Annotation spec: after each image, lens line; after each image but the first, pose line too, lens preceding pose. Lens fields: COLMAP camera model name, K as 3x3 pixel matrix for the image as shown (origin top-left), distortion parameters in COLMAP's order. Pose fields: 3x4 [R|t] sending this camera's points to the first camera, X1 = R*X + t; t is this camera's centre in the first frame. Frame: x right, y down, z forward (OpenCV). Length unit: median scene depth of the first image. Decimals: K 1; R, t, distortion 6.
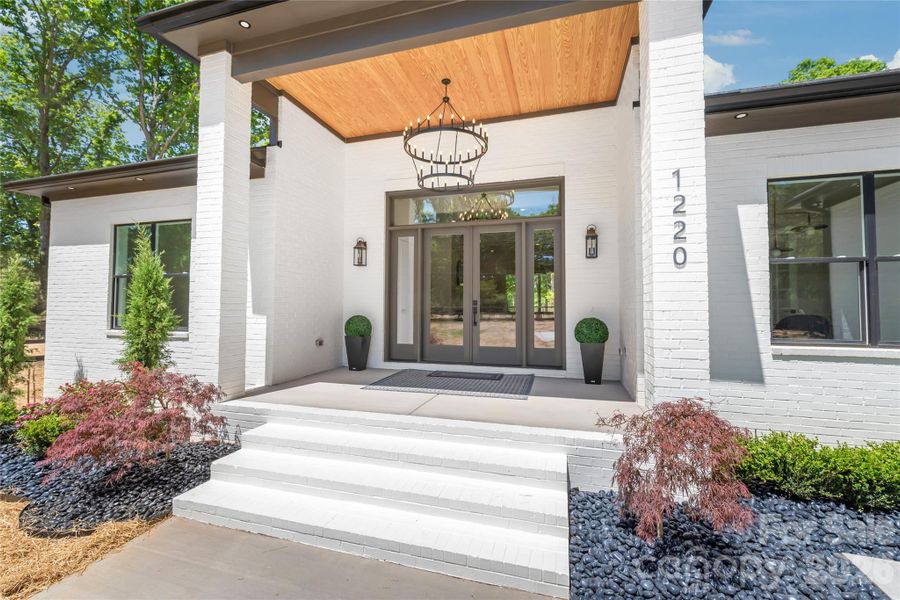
lens RADIAL K [[388.4, 0, 450.0], [0, 388.4, 300.0], [0, 0, 1]] dist [0.000261, -0.000266]
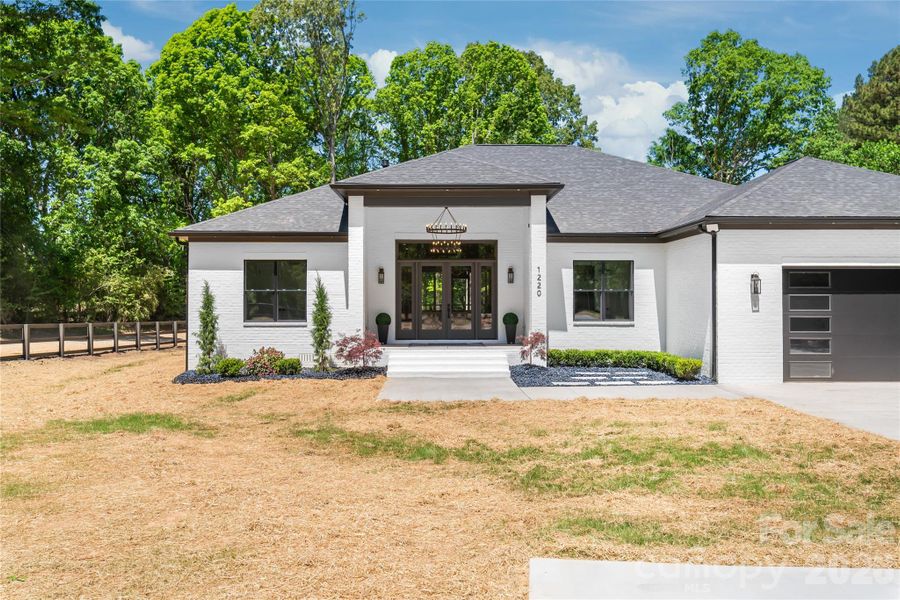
lens RADIAL K [[591.5, 0, 452.5], [0, 591.5, 296.1], [0, 0, 1]] dist [0.001344, 0.000943]
pose [[0.960340, -0.001687, 0.278825, -0.828074], [-0.001512, 0.999935, 0.011260, -0.077848], [-0.278826, -0.011235, 0.960276, -1.977249]]
